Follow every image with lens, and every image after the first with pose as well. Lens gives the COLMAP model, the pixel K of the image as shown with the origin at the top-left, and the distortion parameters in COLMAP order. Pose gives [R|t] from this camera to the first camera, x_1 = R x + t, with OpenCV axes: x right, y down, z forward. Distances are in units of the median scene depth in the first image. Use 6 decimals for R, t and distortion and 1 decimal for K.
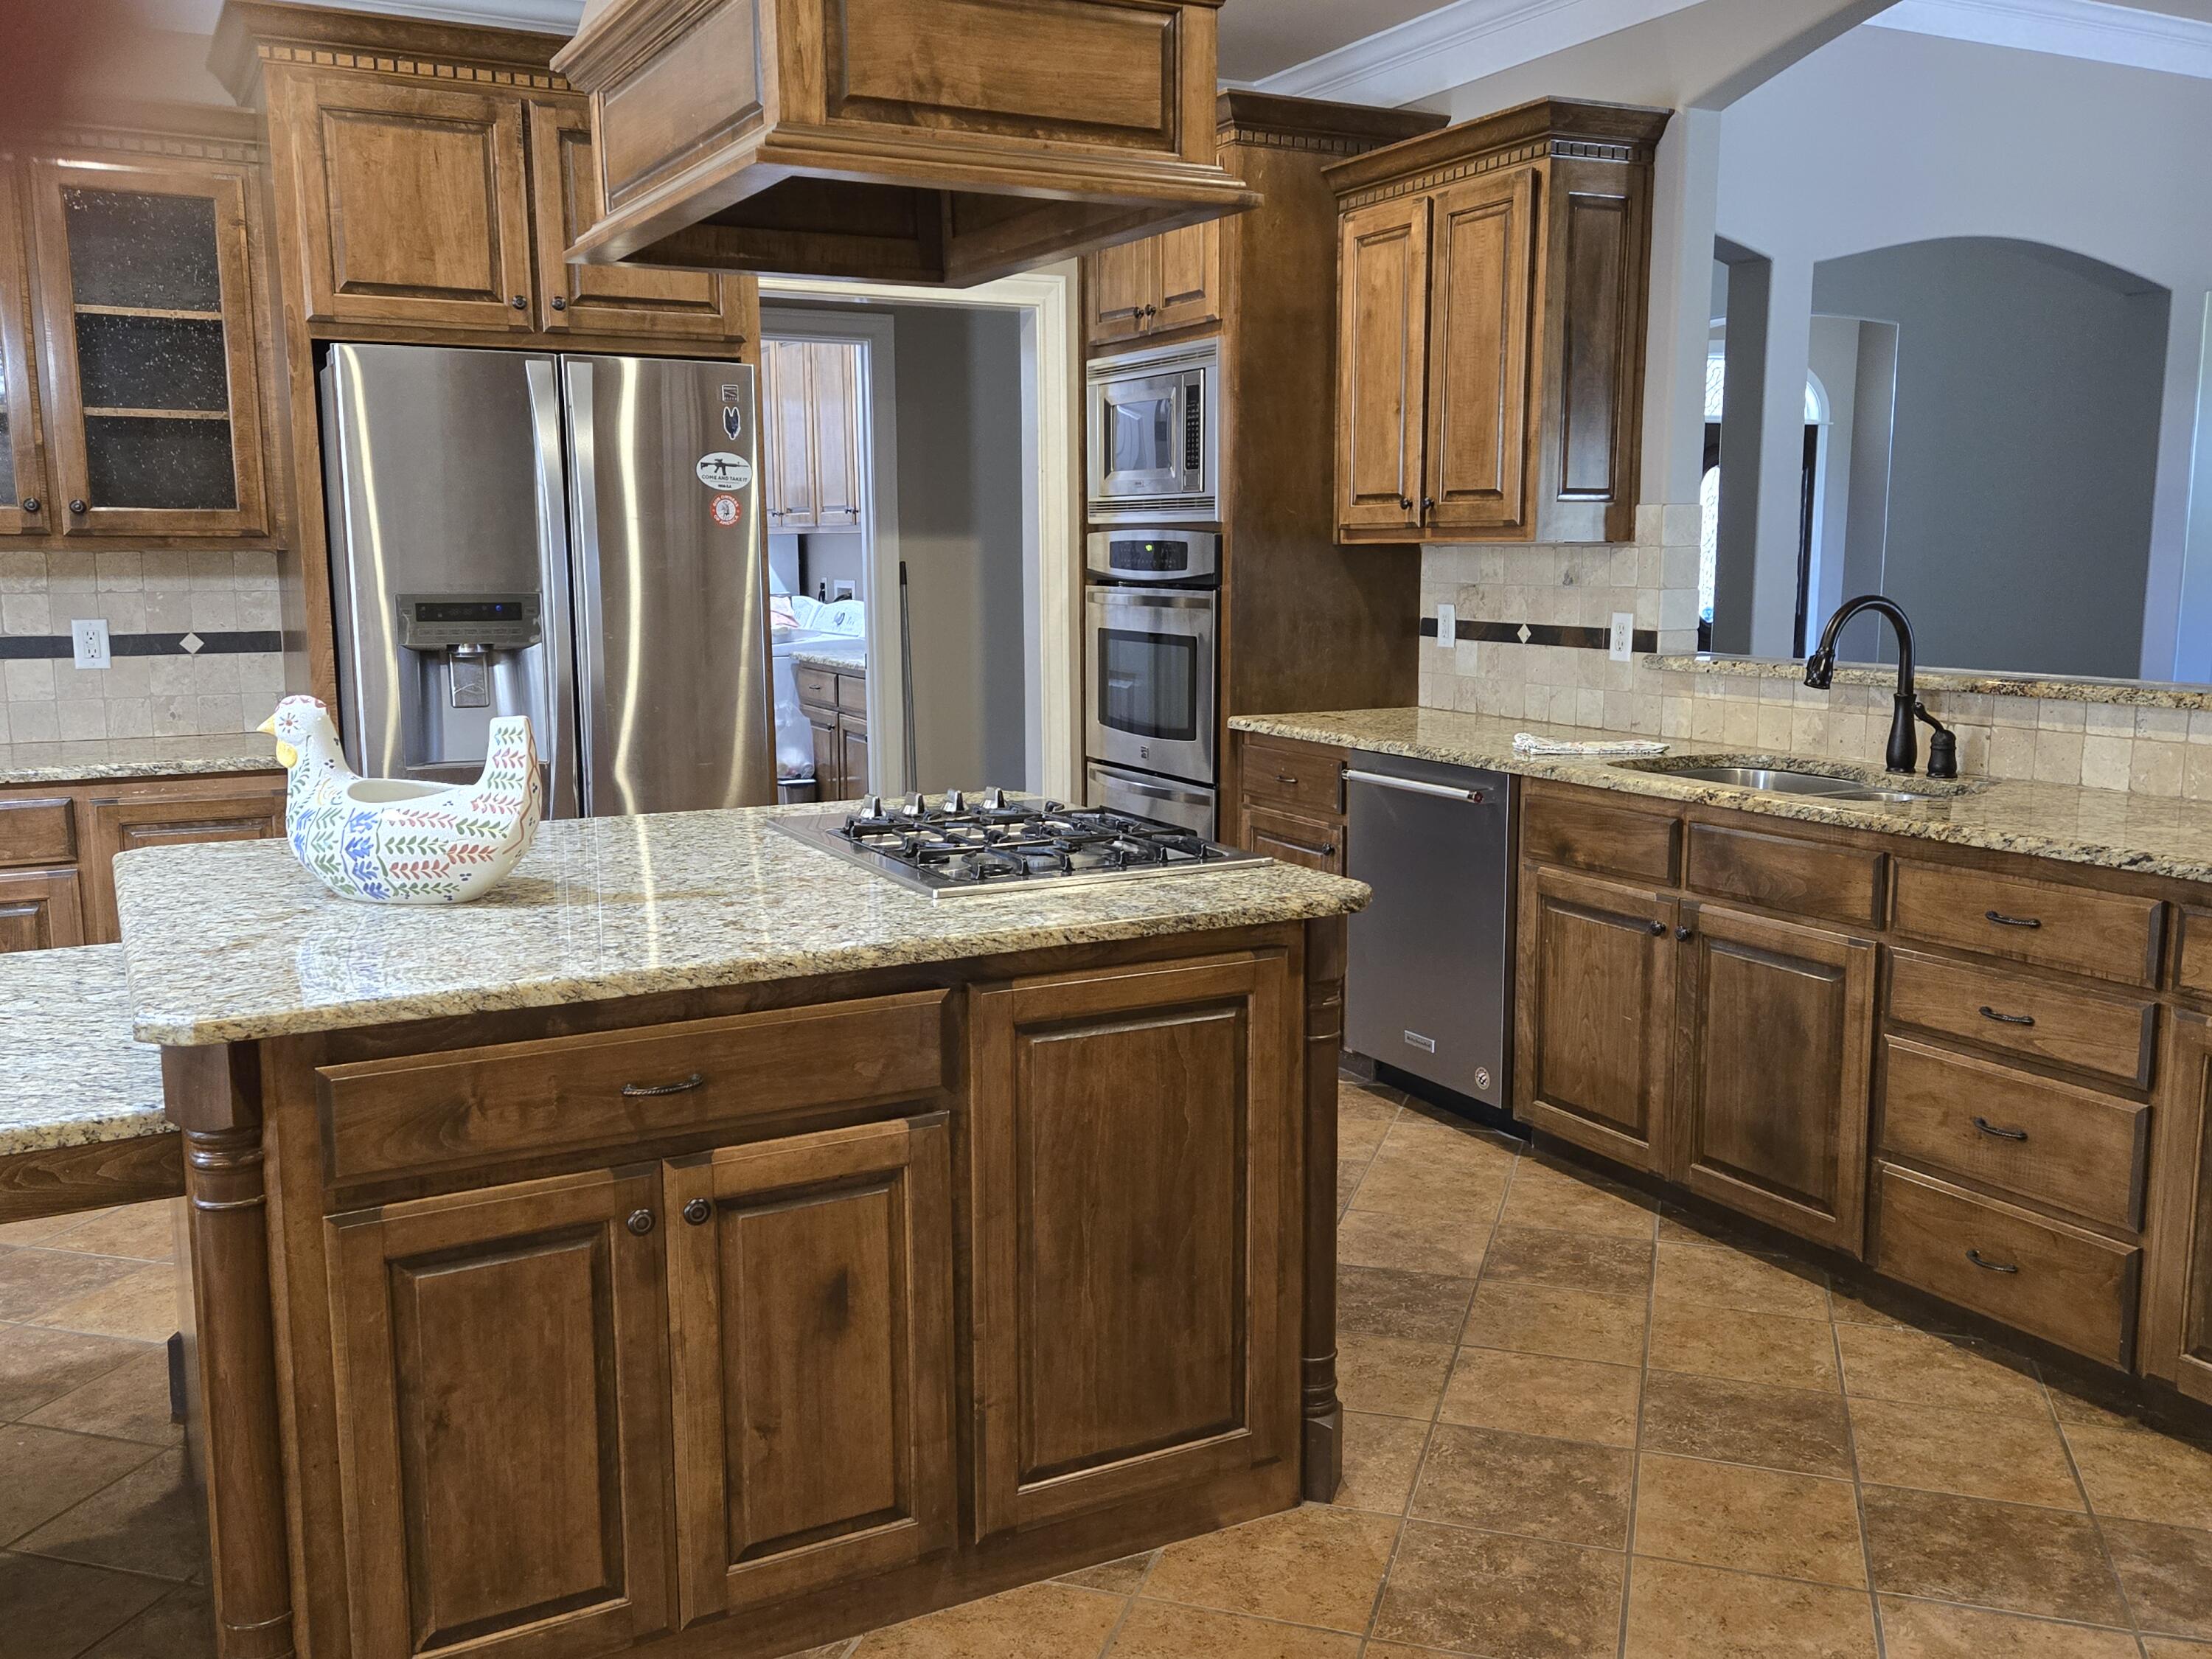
lens RADIAL K [[1875.8, 0, 1104.5], [0, 1875.8, 832.7], [0, 0, 1]] dist [0.062047, 0.000443]
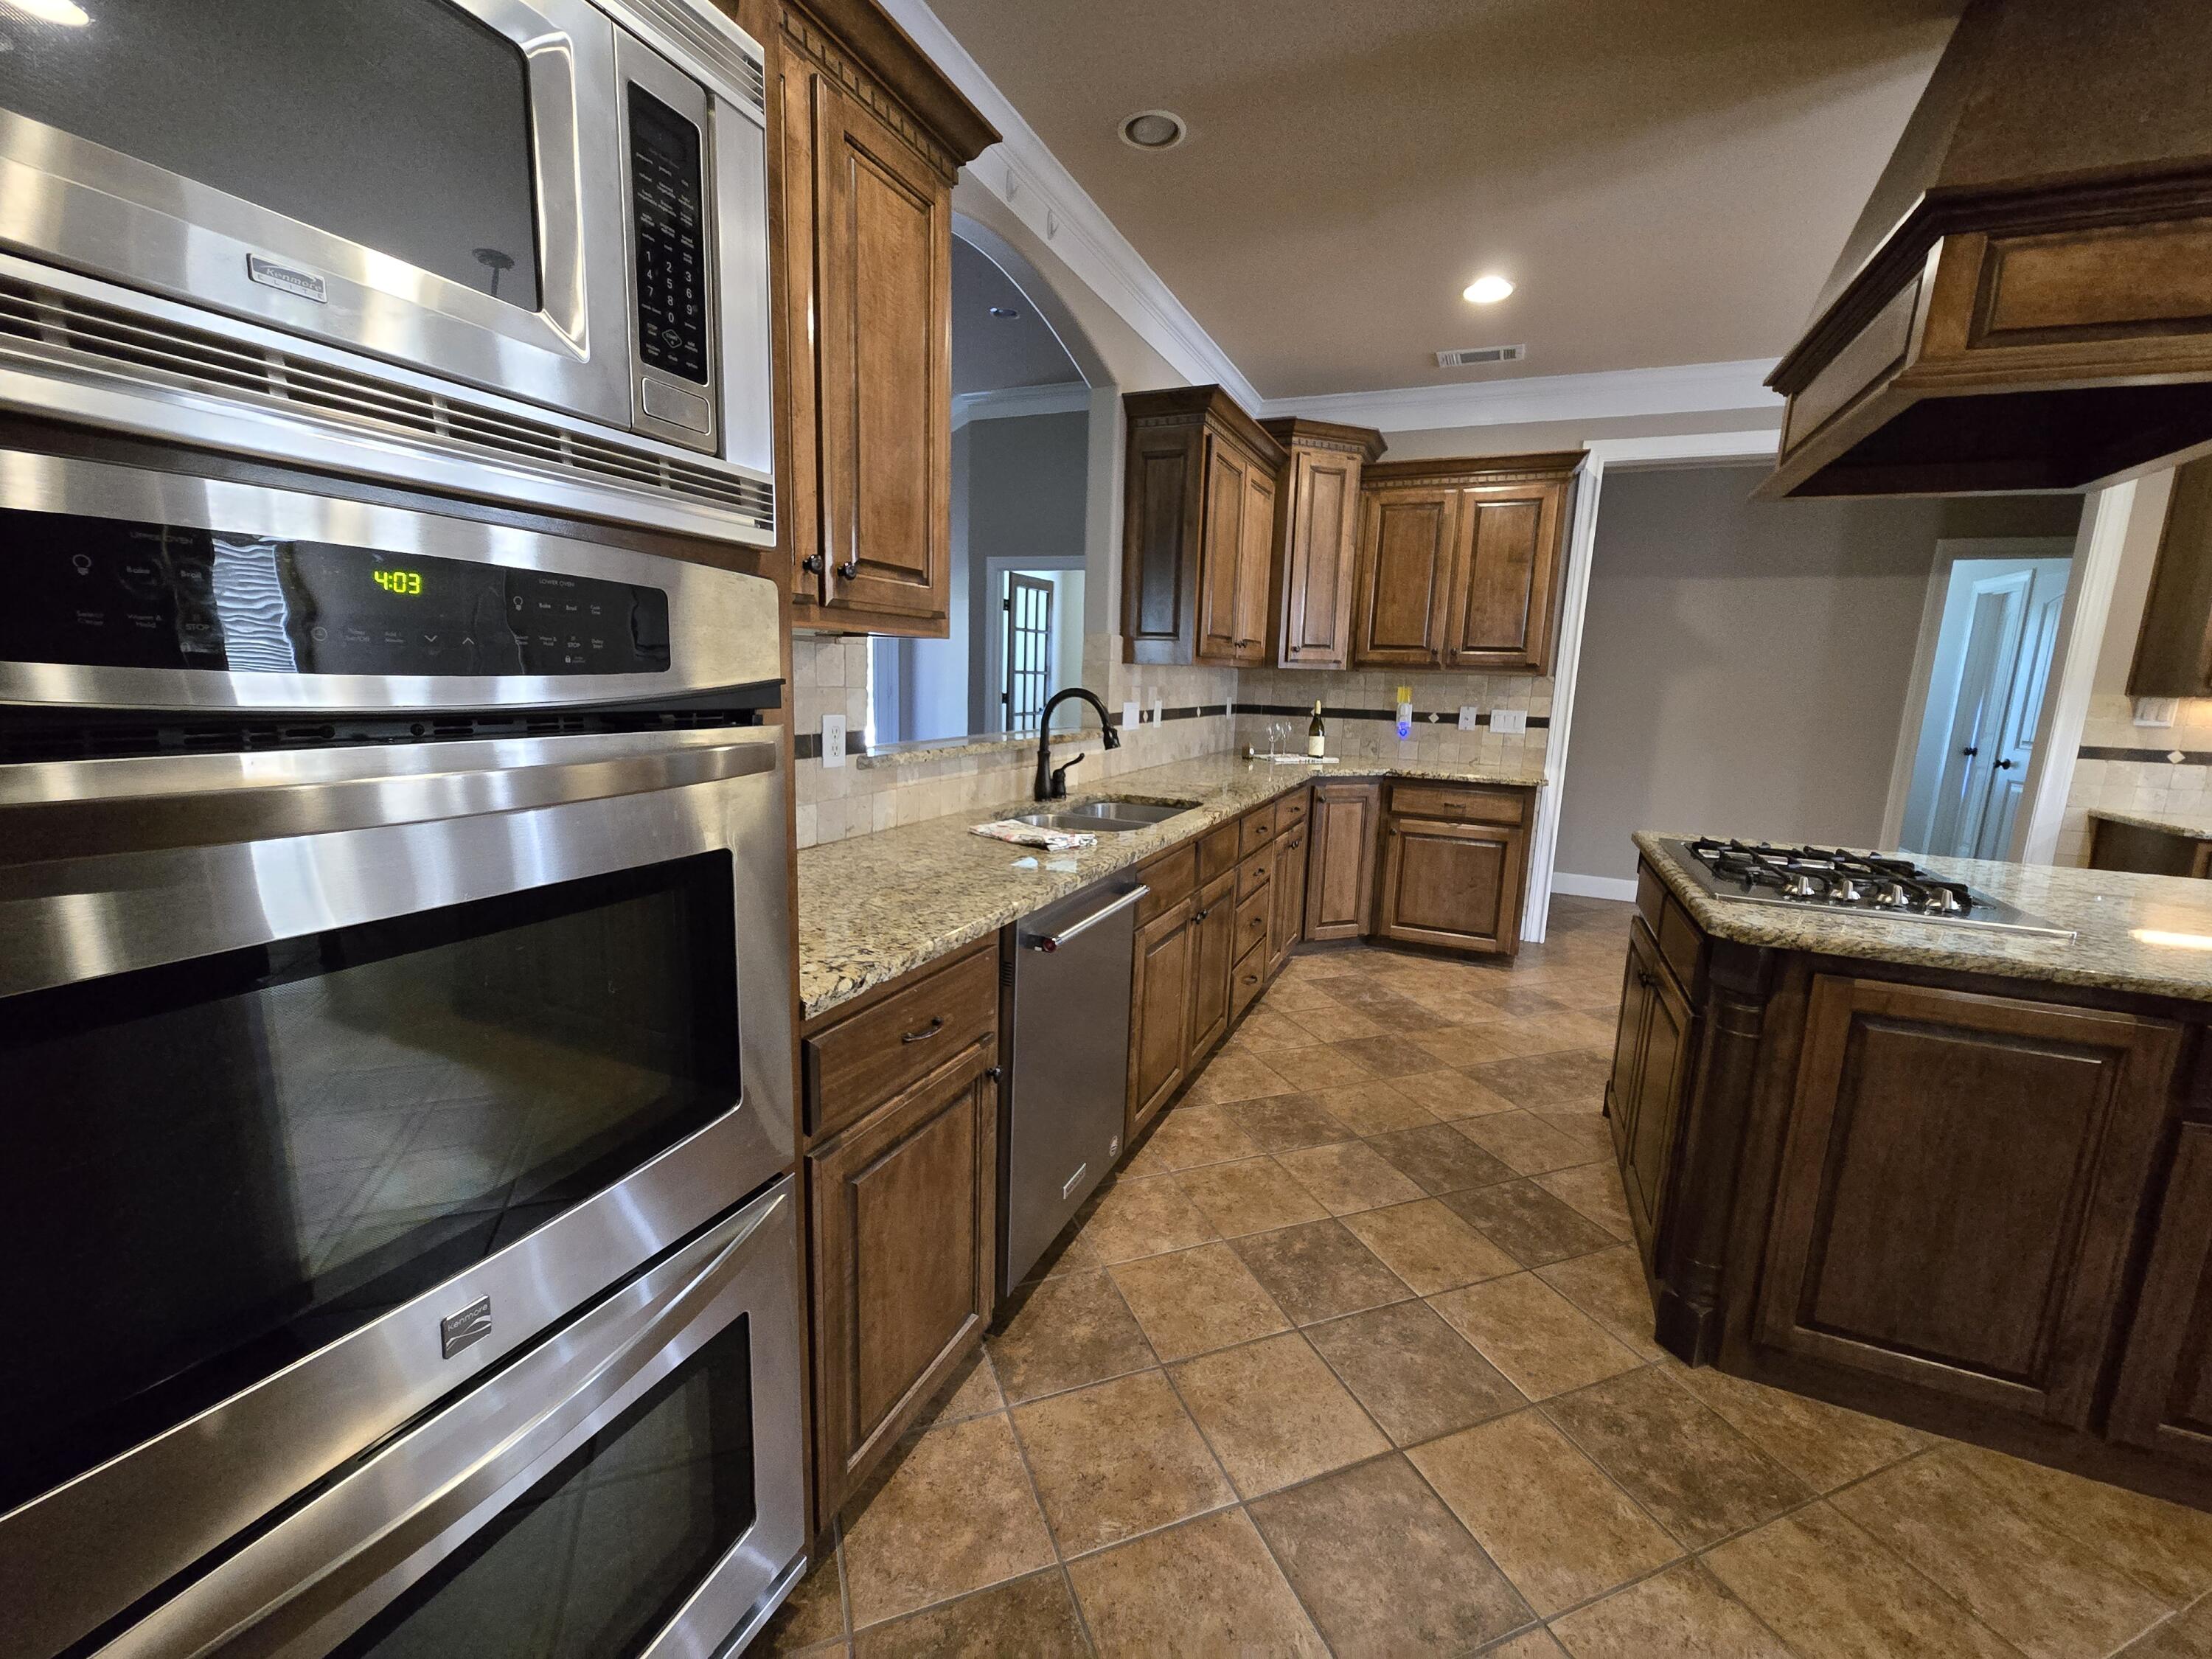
lens RADIAL K [[899.5, 0, 1105.7], [0, 899.5, 824.2], [0, 0, 1]] dist [0.000120, -0.000037]
pose [[-0.618568, -0.150052, 0.771270, -0.182654], [0.088840, 0.961944, 0.258400, -0.197941], [-0.780692, 0.228358, -0.581698, 1.381311]]
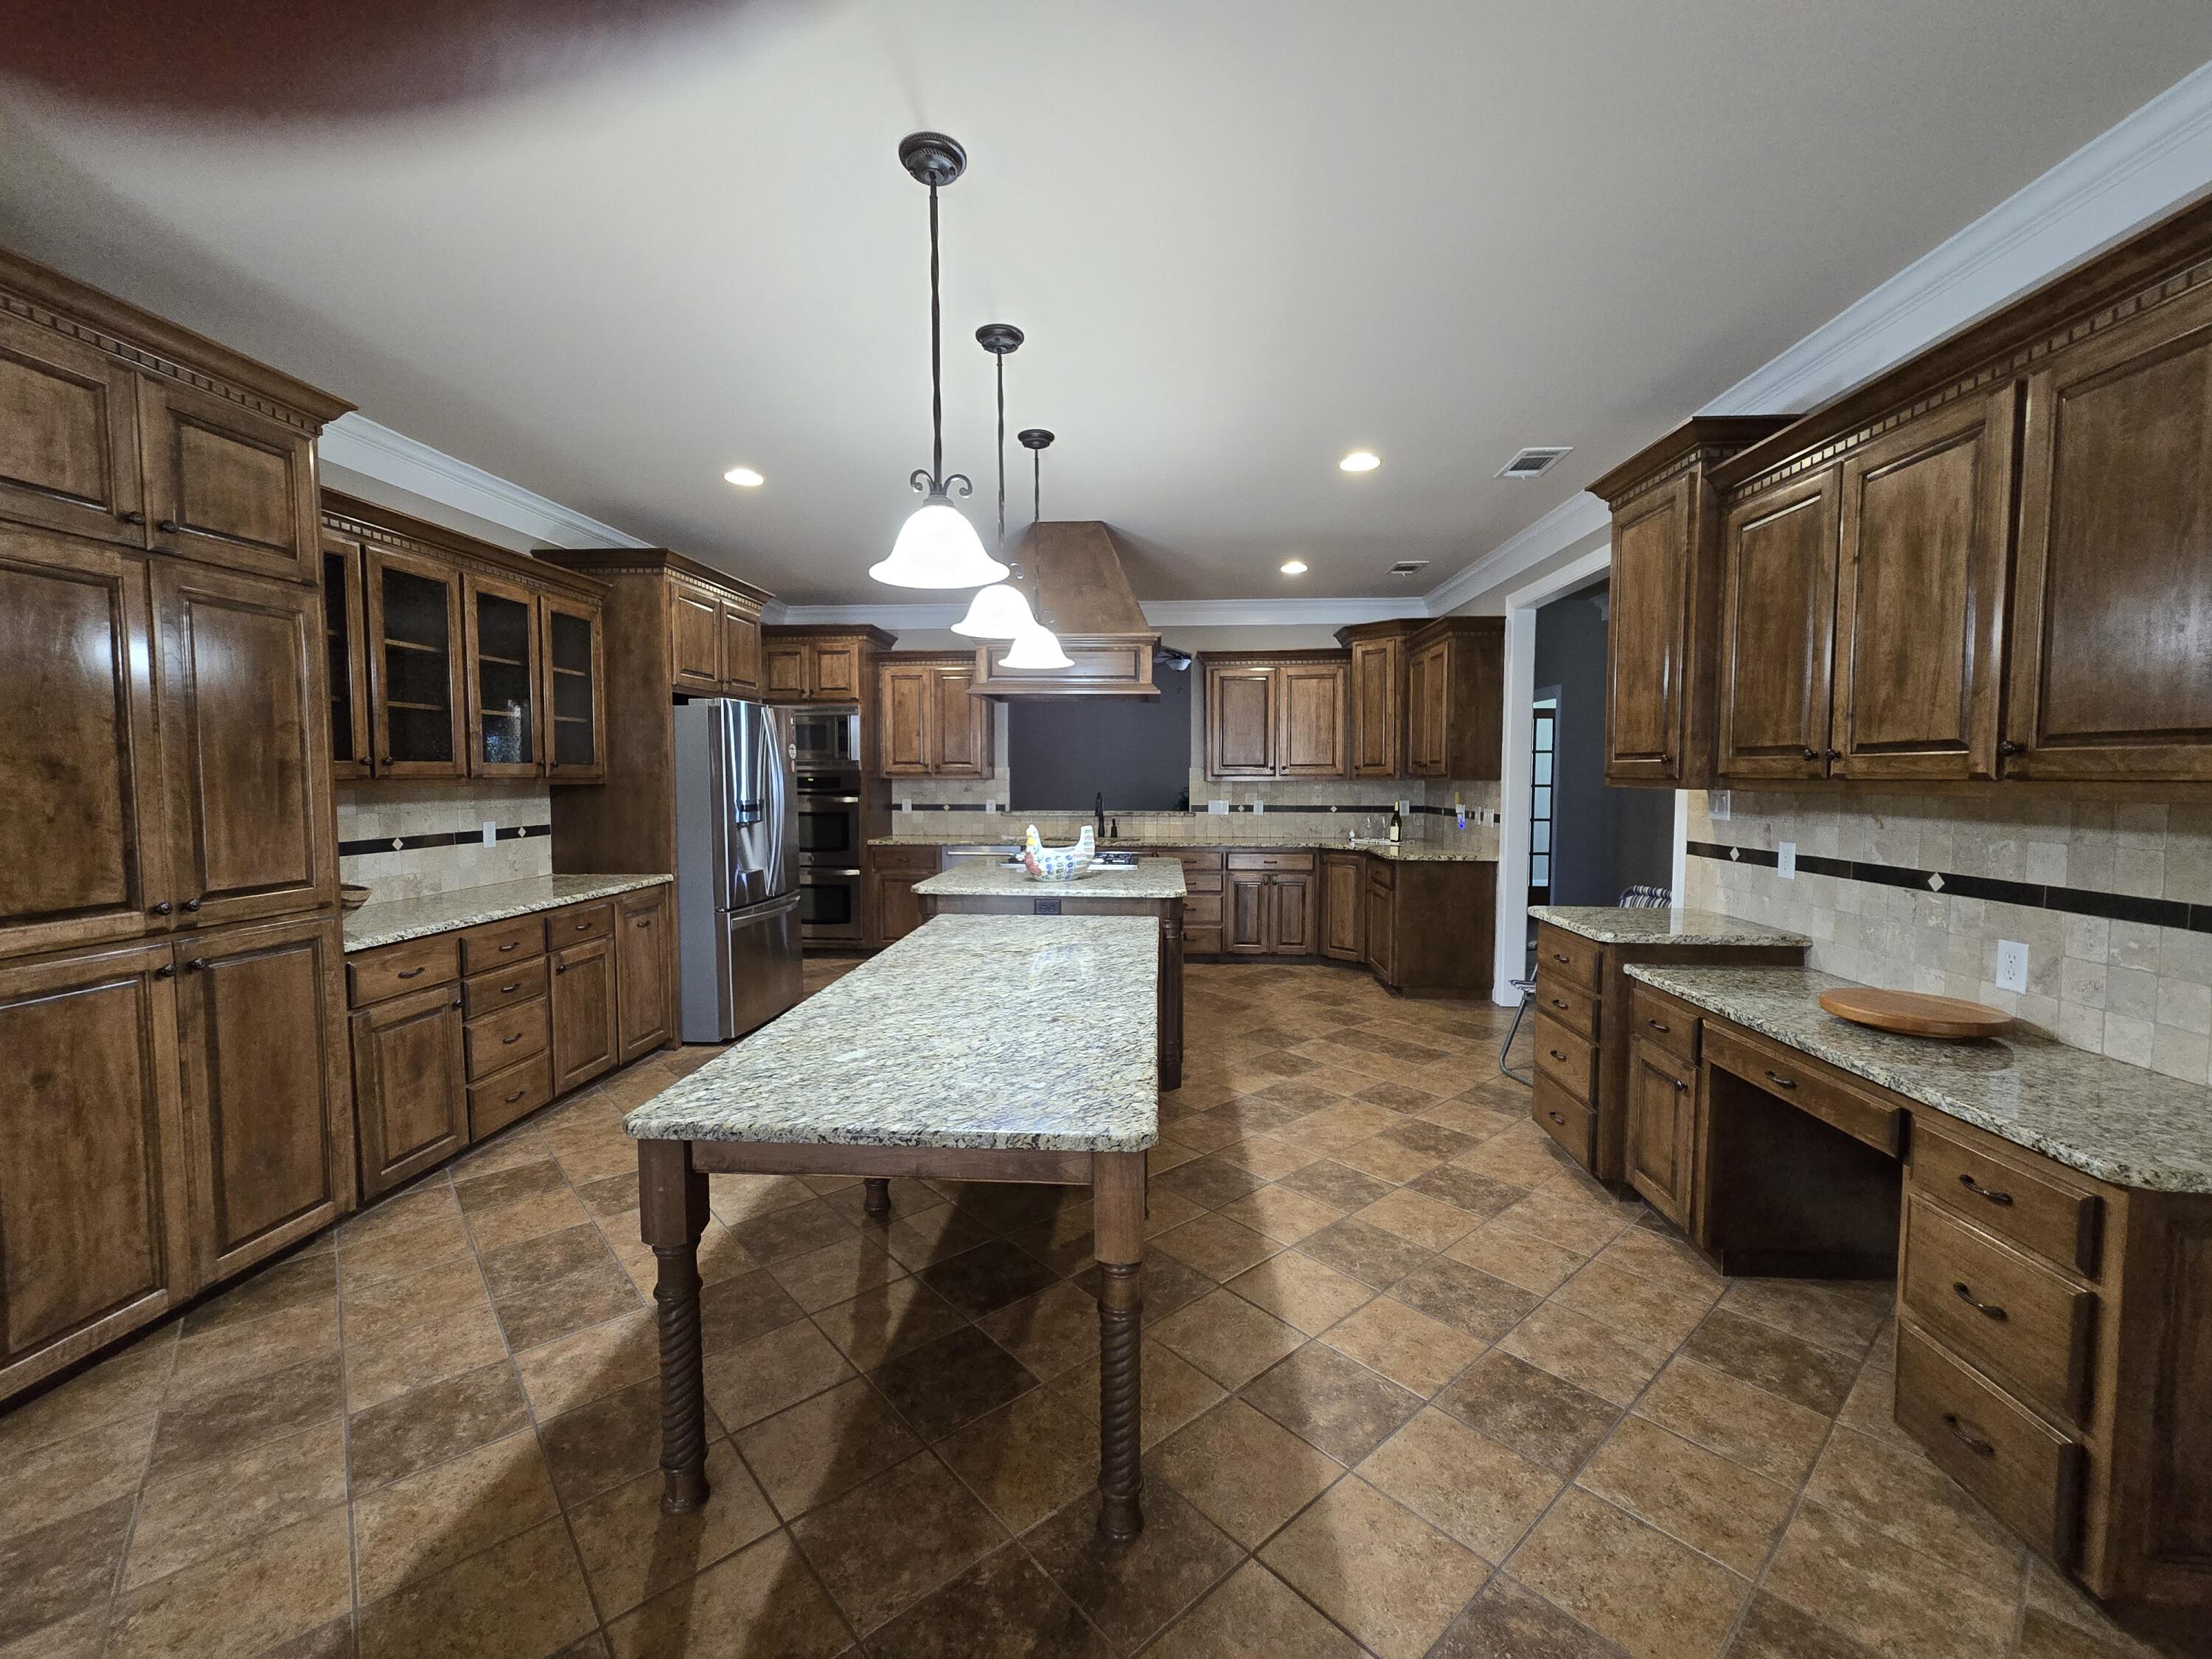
lens RADIAL K [[899.5, 0, 1109.5], [0, 899.5, 825.8], [0, 0, 1]] dist [0.000120, -0.000037]
pose [[0.509374, -0.046014, 0.859314, -1.149525], [0.129046, 0.991362, -0.023410, -0.009251], [-0.850815, 0.122816, 0.510912, 0.035259]]
